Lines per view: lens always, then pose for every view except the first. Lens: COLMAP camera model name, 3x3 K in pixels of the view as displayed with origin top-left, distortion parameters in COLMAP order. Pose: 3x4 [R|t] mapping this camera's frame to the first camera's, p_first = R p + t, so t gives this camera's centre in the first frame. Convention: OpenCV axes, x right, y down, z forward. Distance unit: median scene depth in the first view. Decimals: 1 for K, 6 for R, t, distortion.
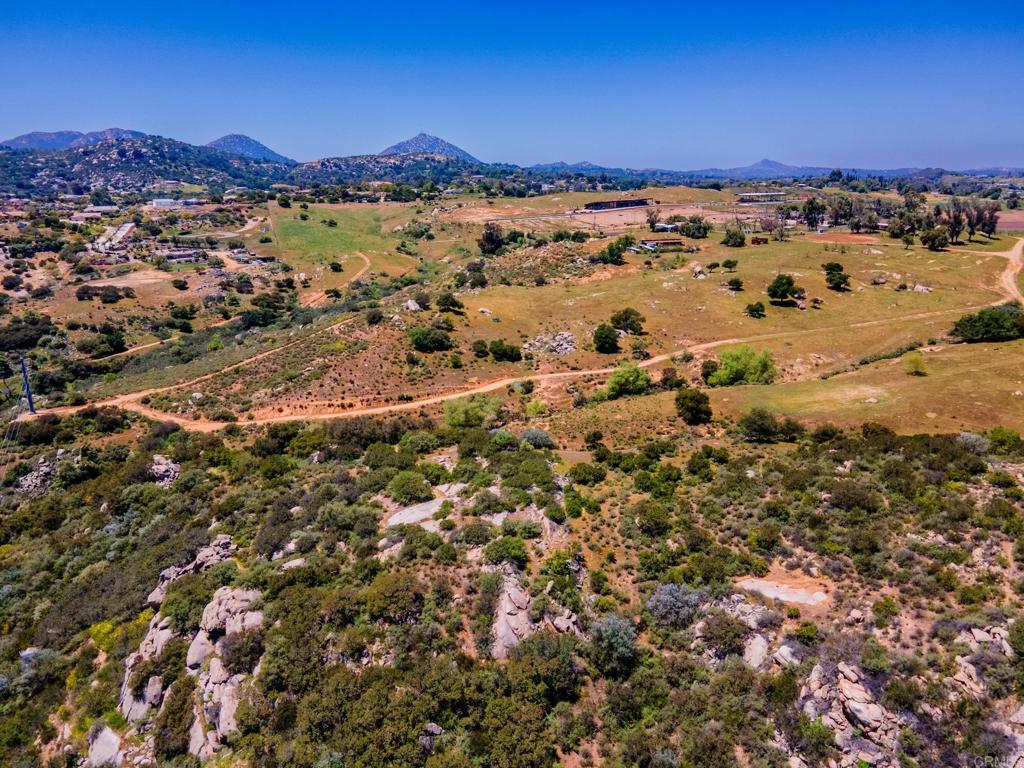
lens RADIAL K [[750.6, 0, 515.6], [0, 750.6, 383.2], [0, 0, 1]] dist [0.049550, 0.020057]
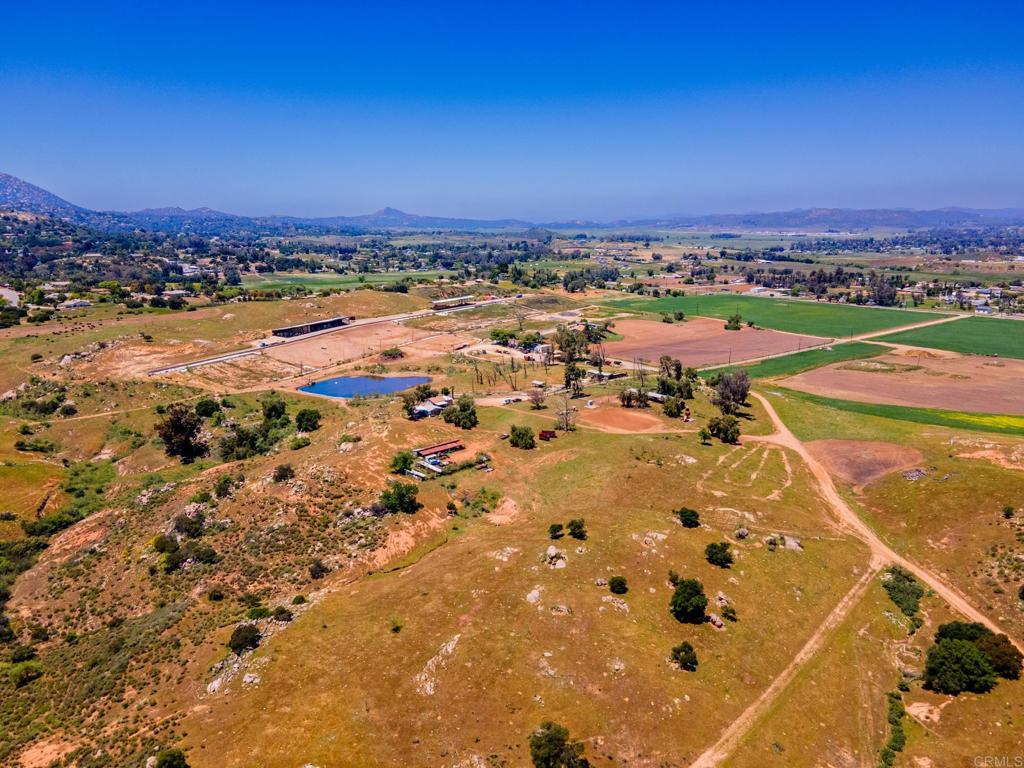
lens RADIAL K [[750.6, 0, 504.9], [0, 750.6, 386.7], [0, 0, 1]] dist [0.049550, 0.020057]
pose [[0.895808, -0.091270, 0.434969, -0.073165], [0.112319, 0.993409, -0.022870, -0.199806], [-0.430015, 0.069343, 0.900155, 0.223471]]
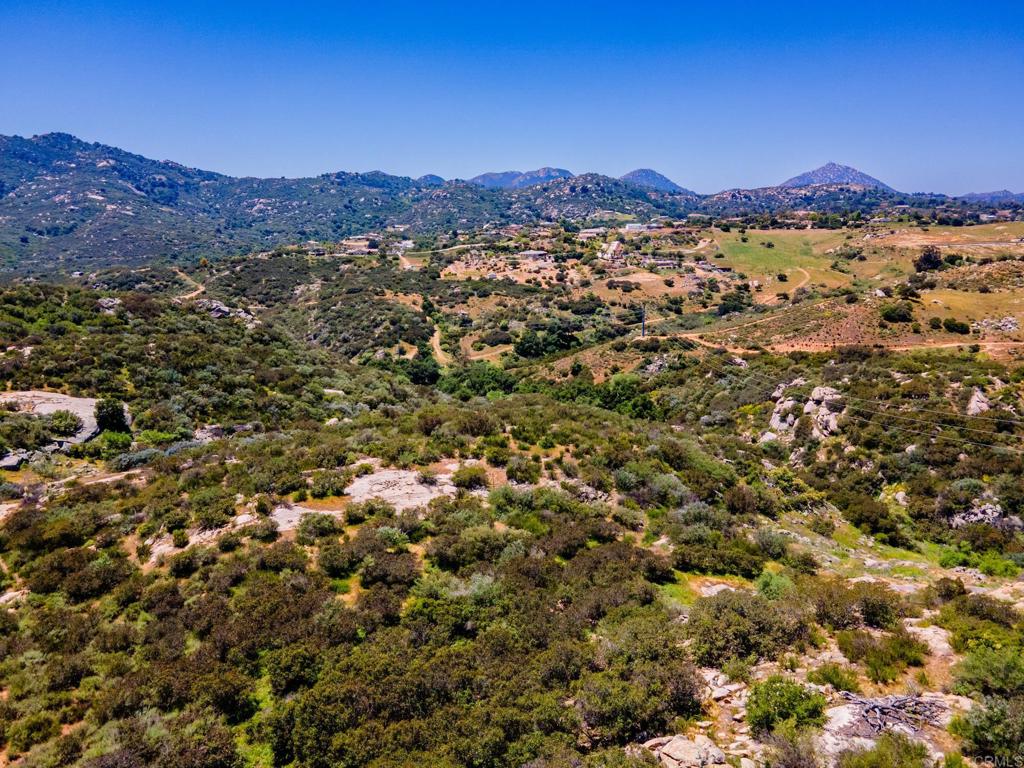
lens RADIAL K [[750.6, 0, 514.3], [0, 750.6, 384.3], [0, 0, 1]] dist [0.049550, 0.020057]
pose [[0.880708, 0.119916, -0.458229, -0.035891], [-0.136916, 0.990575, -0.003922, 0.090048], [0.453440, 0.066193, 0.888825, -0.313172]]
